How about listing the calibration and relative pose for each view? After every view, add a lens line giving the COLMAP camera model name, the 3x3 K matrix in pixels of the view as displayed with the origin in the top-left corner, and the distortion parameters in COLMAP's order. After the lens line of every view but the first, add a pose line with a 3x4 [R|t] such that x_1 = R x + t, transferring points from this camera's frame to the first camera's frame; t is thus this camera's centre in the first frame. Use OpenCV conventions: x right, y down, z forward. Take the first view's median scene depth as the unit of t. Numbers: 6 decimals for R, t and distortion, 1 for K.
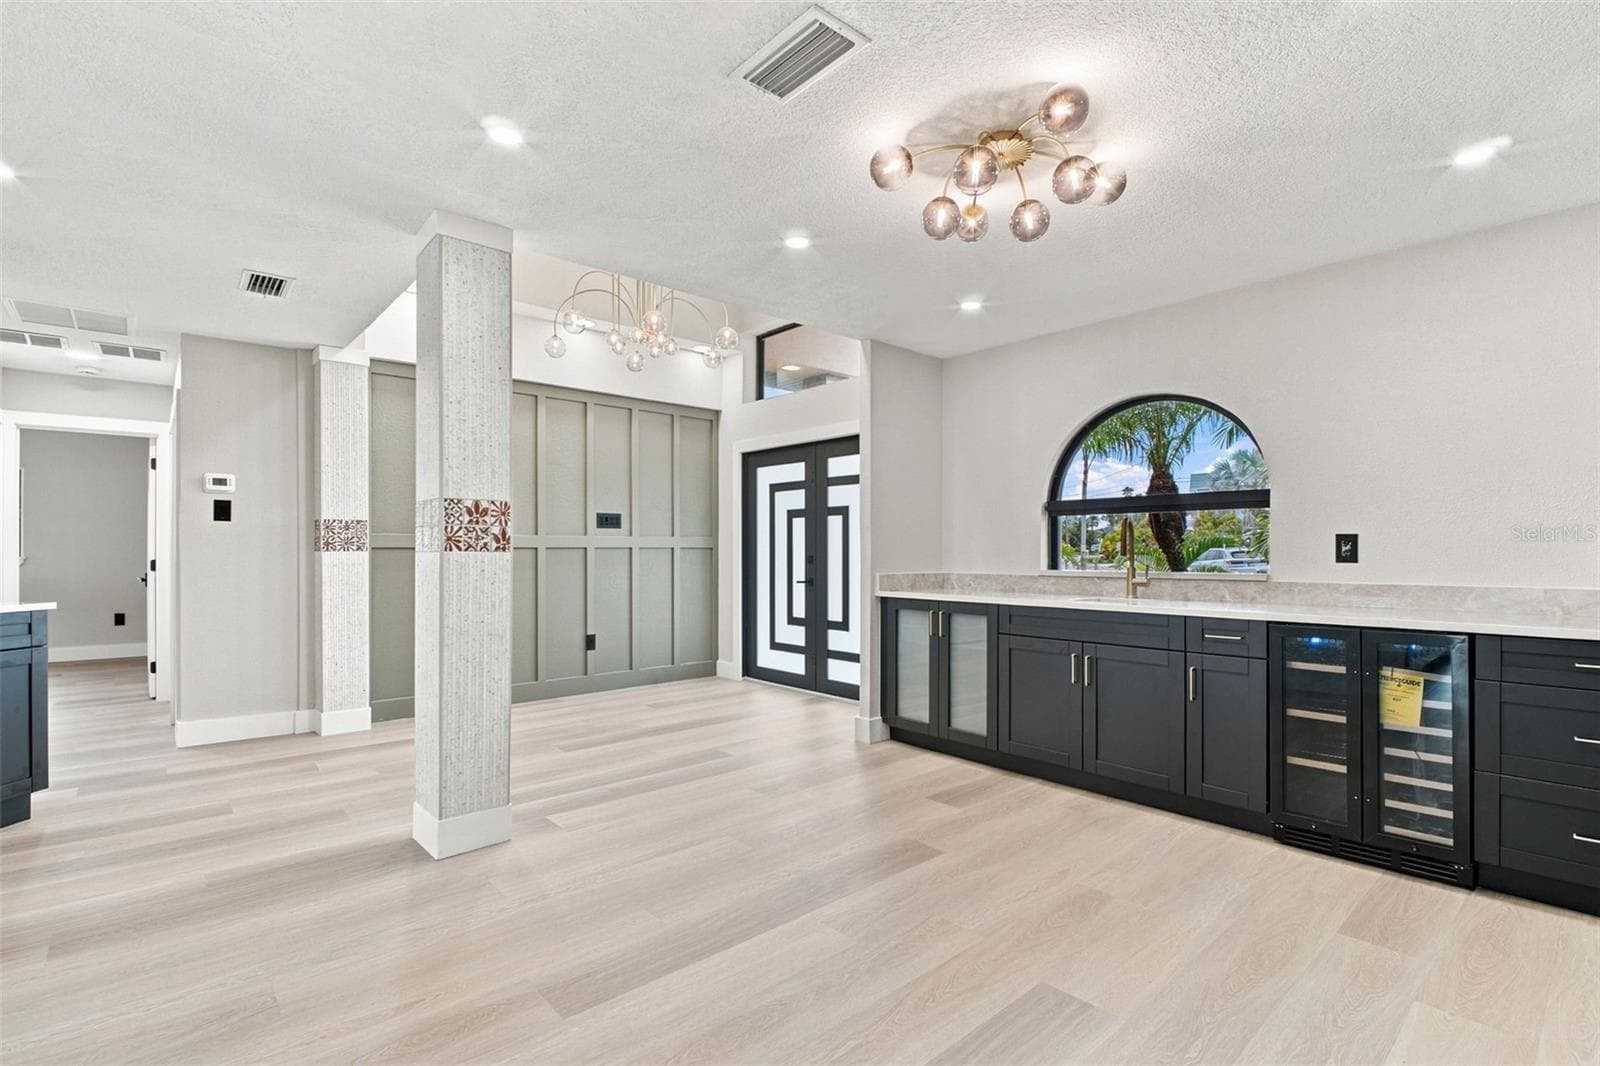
lens RADIAL K [[744.2, 0, 795.7], [0, 744.2, 545.9], [0, 0, 1]] dist [-0.003762, -0.001187]
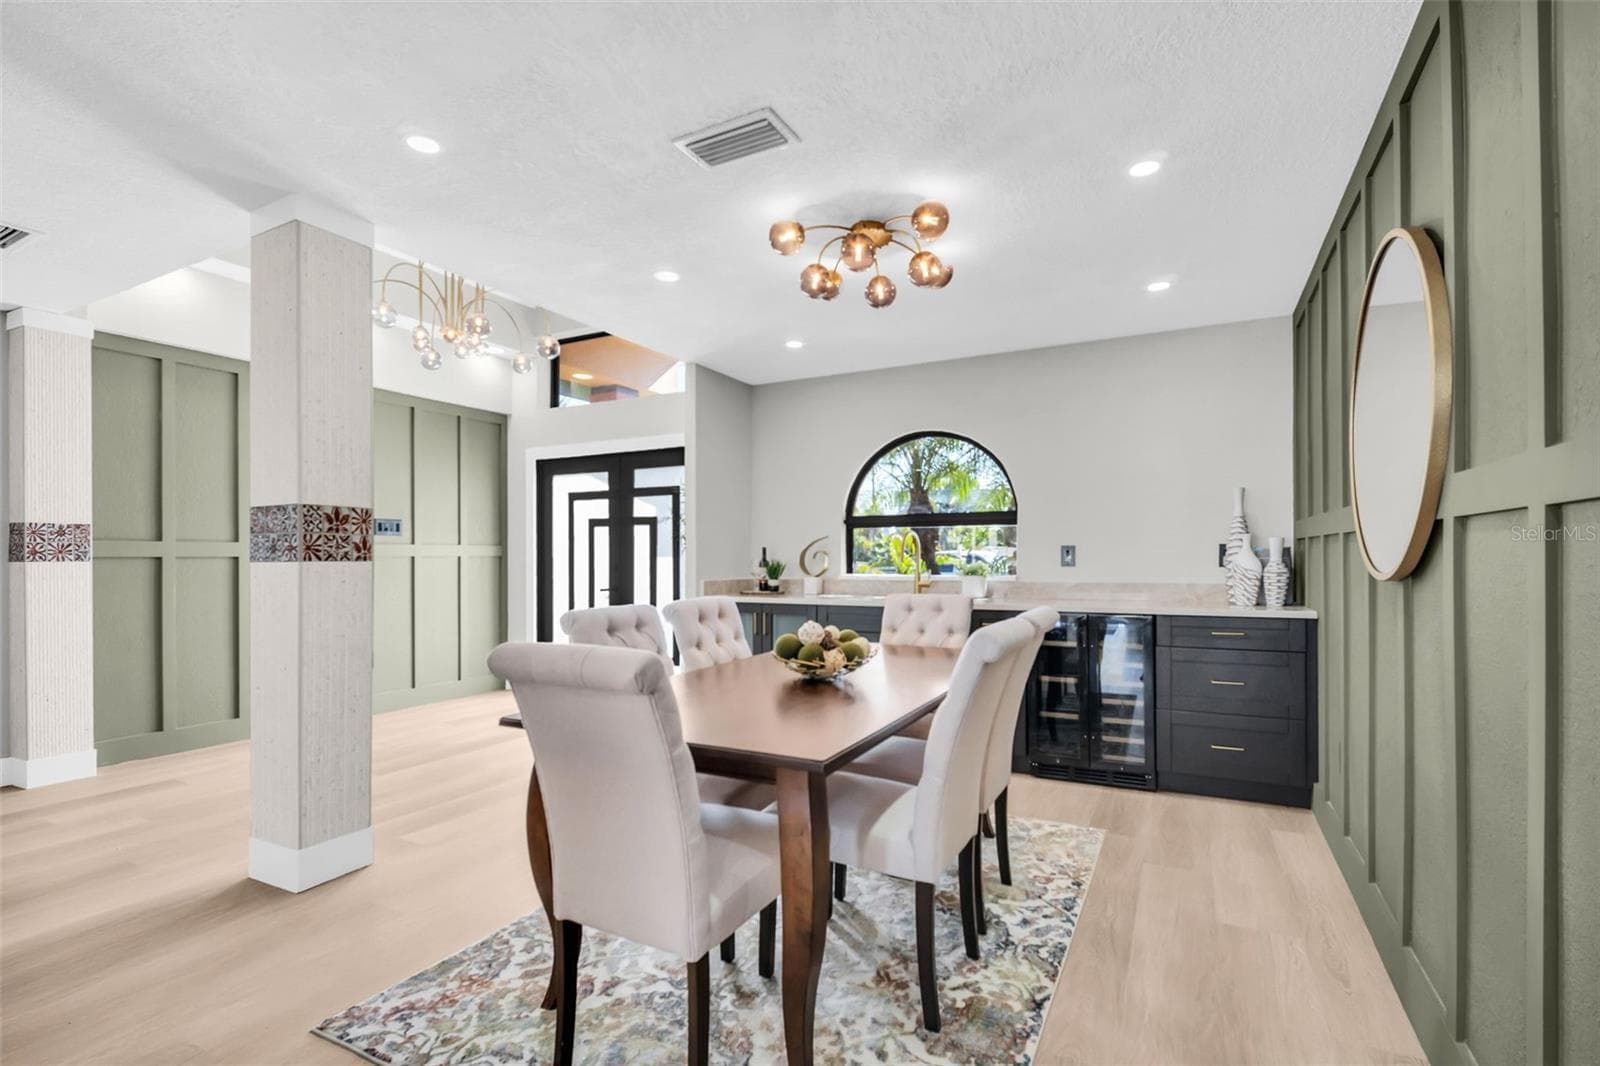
lens RADIAL K [[740.0, 0, 804.5], [0, 740.0, 554.2], [0, 0, 1]] dist [0.000591, -0.007772]
pose [[0.932302, -0.000998, 0.361680, -0.180100], [0.001038, 0.999999, 0.000083, -0.000820], [-0.361680, 0.000298, 0.932302, -0.073045]]
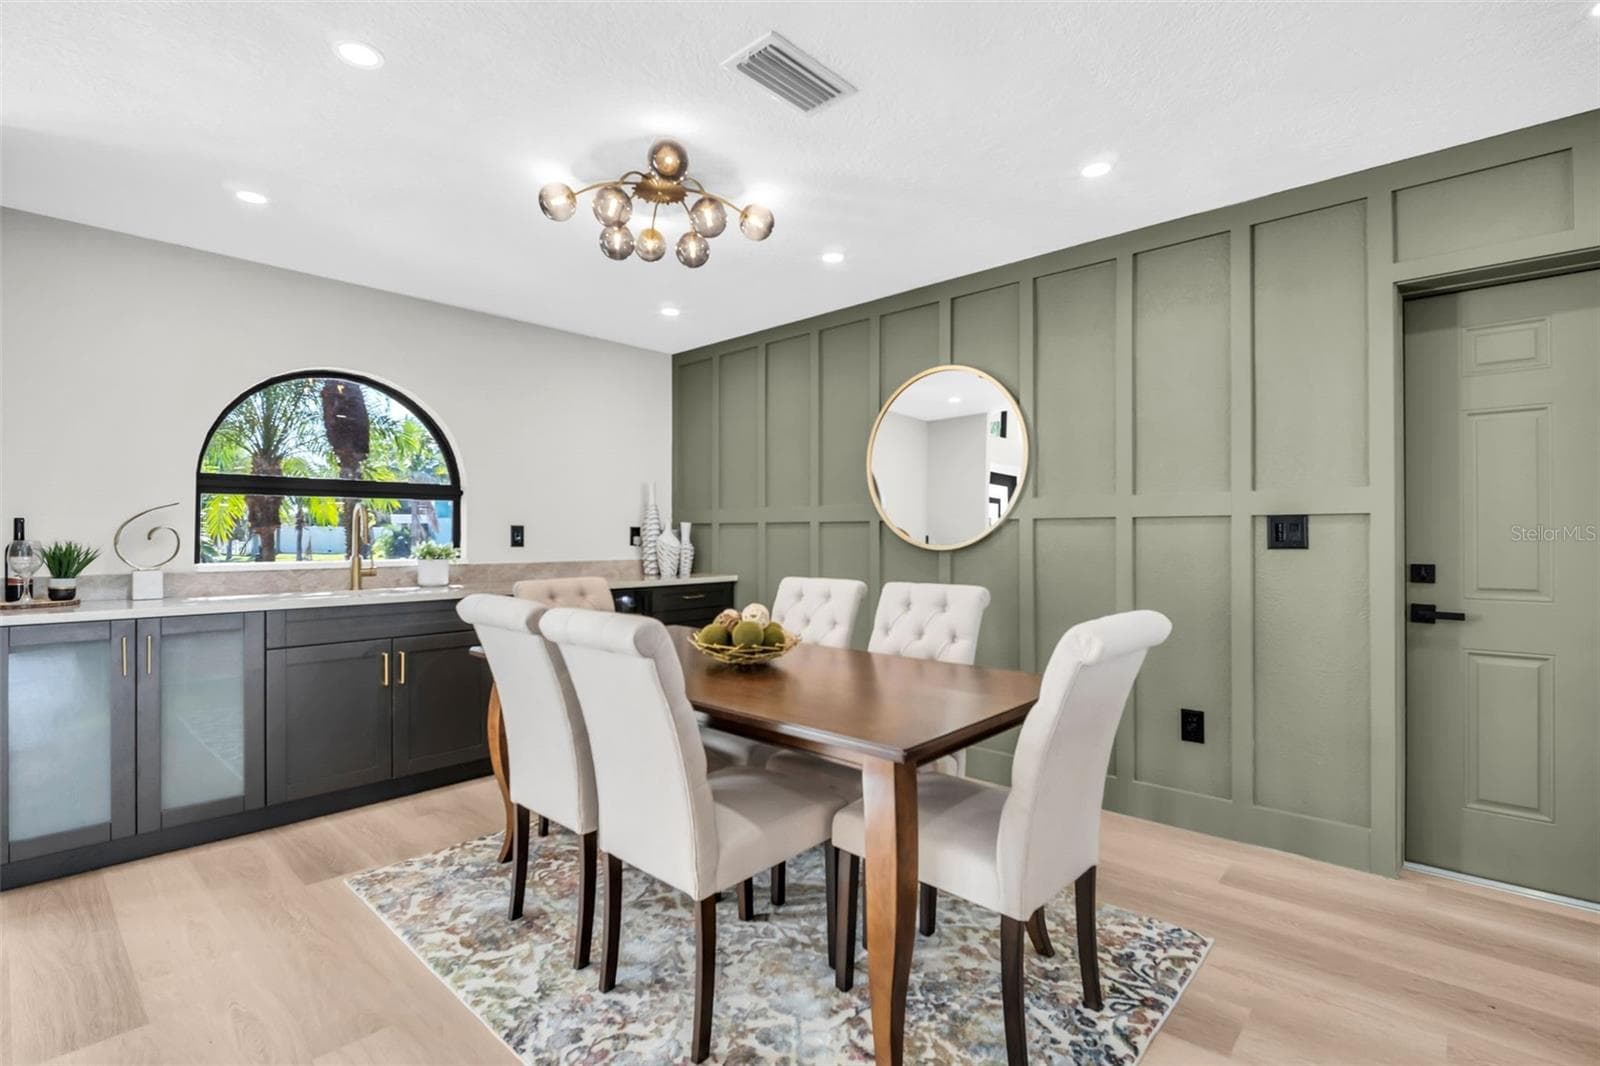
lens RADIAL K [[744.2, 0, 795.7], [0, 744.2, 545.9], [0, 0, 1]] dist [-0.003762, -0.001187]
pose [[-0.109558, -0.010266, 0.993927, -0.597450], [-0.001914, 0.999947, 0.010118, 0.005079], [-0.993979, -0.000794, -0.109572, 0.620668]]
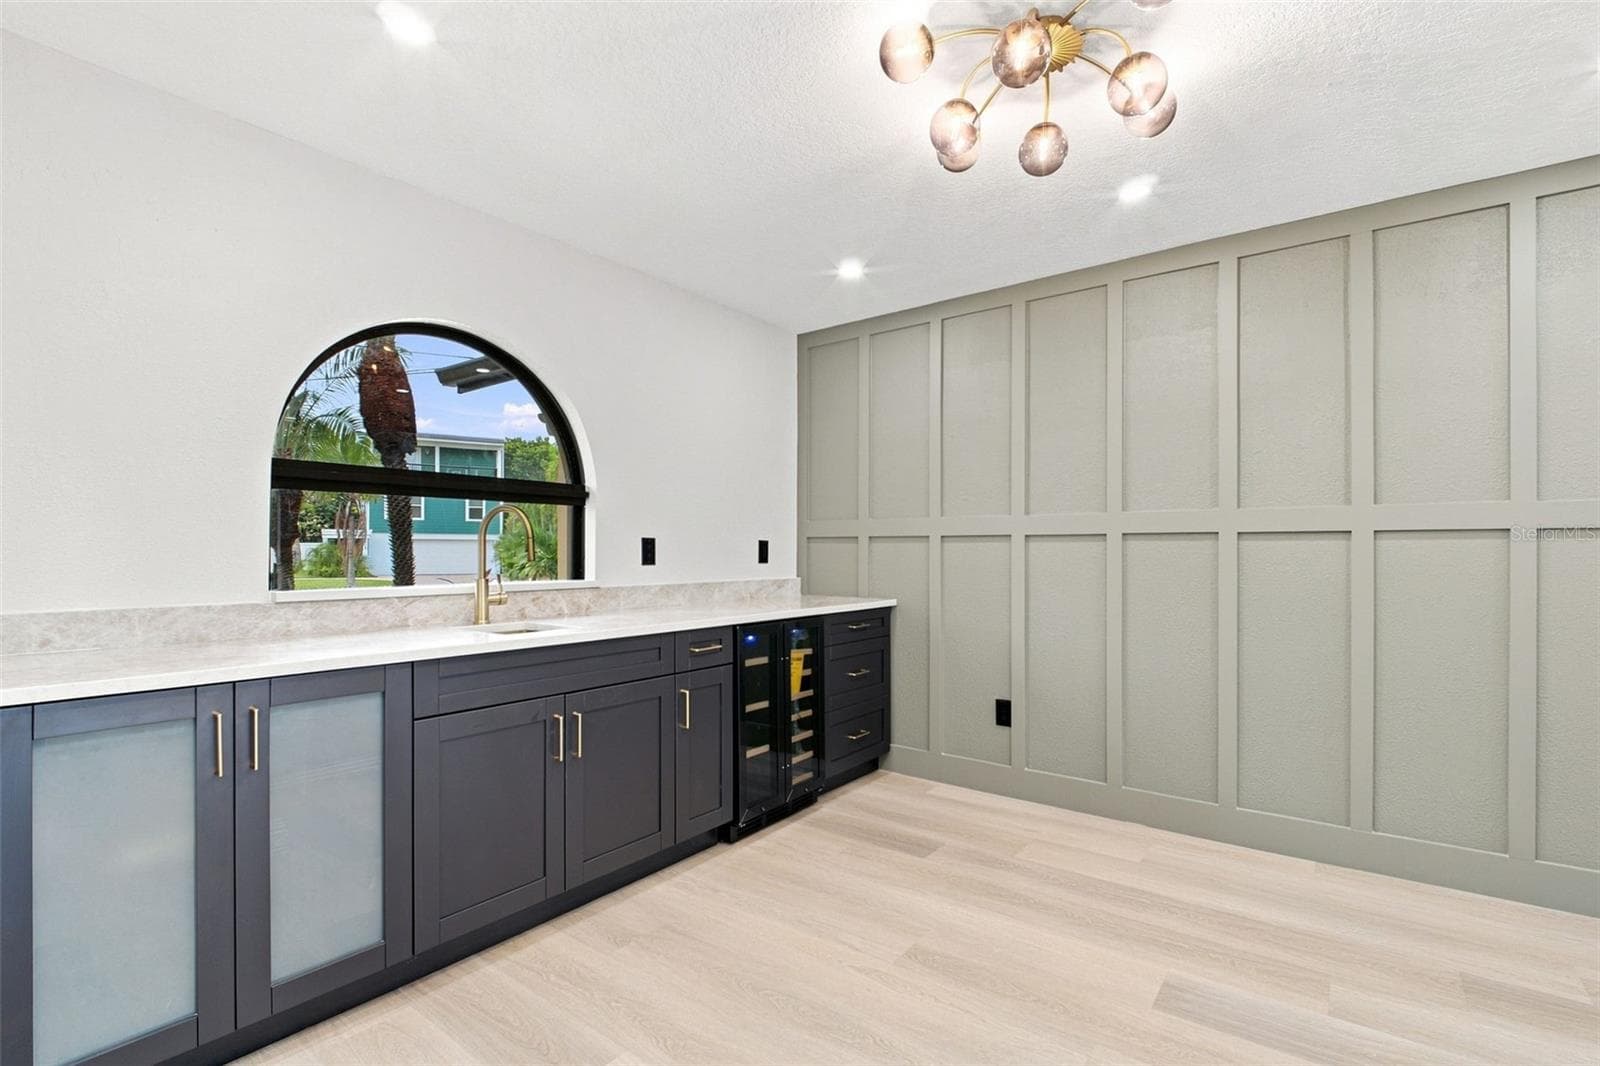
lens RADIAL K [[729.6, 0, 796.1], [0, 729.6, 554.6], [0, 0, 1]] dist [-0.001753, -0.000684]
pose [[-0.200596, 0.001283, 0.979673, -0.289384], [-0.002996, 0.999994, -0.001924, 0.008256], [-0.979669, -0.003321, -0.200591, 0.953901]]
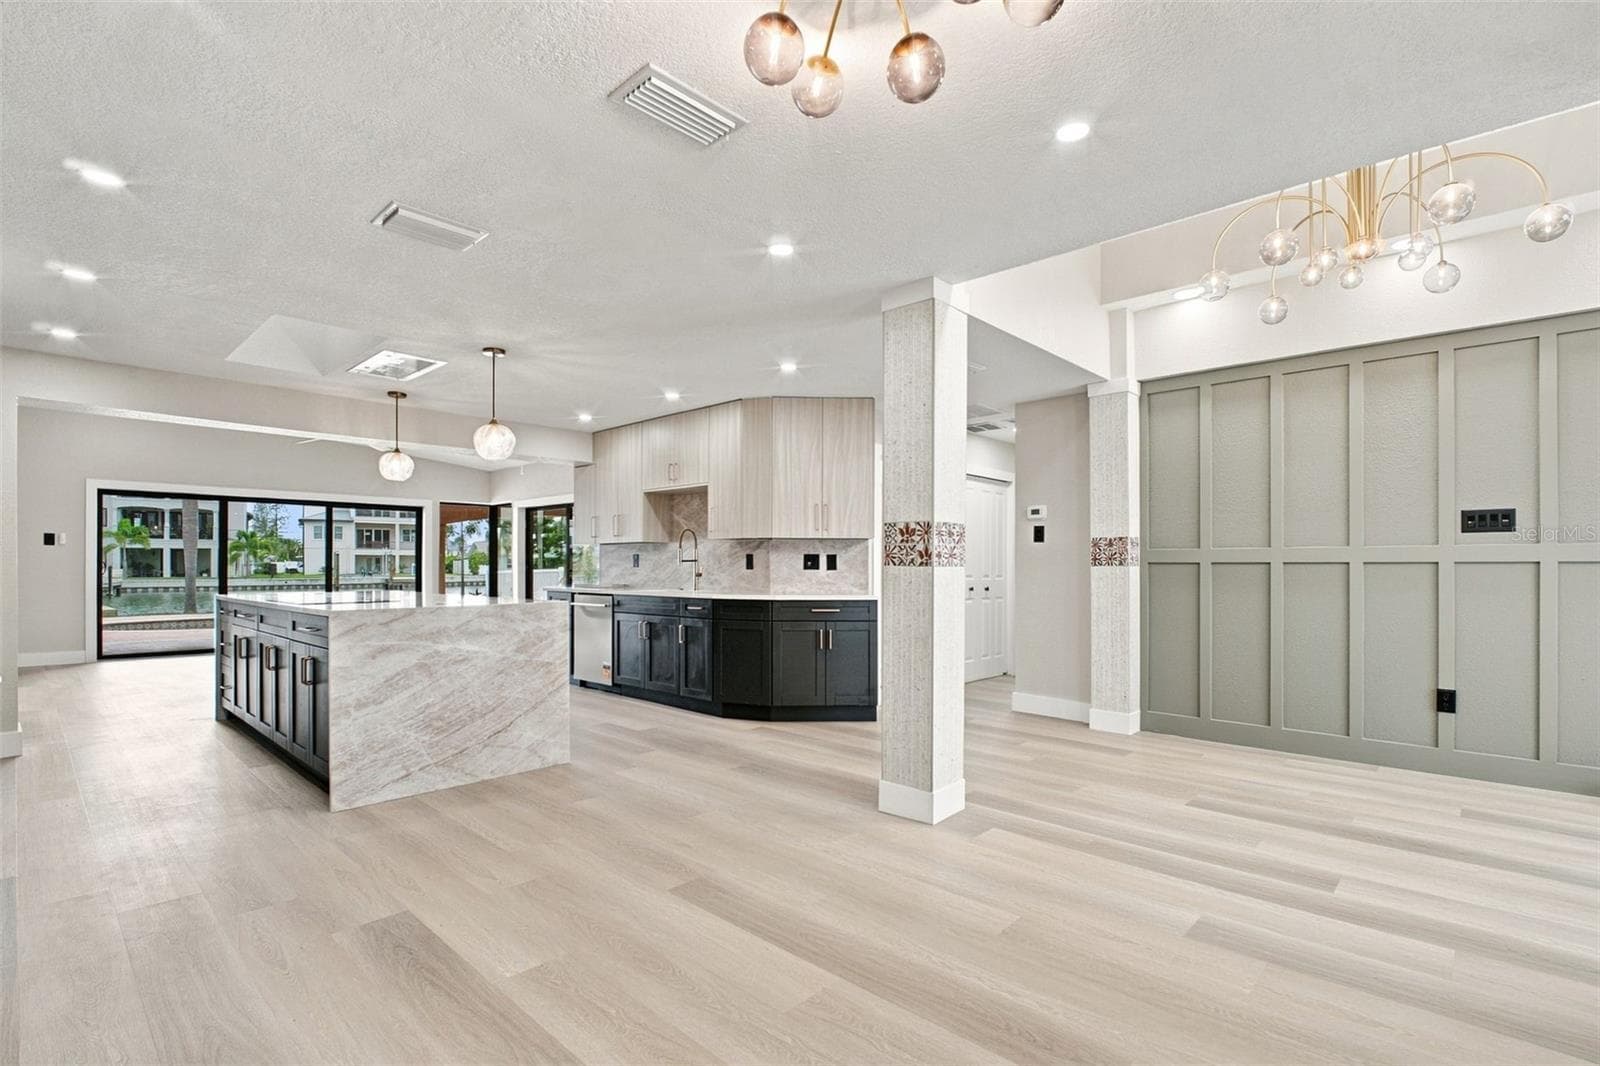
lens RADIAL K [[755.0, 0, 799.4], [0, 755.0, 564.0], [0, 0, 1]] dist [-0.006439, -0.000420]
pose [[0.090228, 0.000463, -0.995921, 0.623598], [0.003094, 0.999995, 0.000745, 0.002368], [0.995916, -0.003148, 0.090226, 0.604196]]
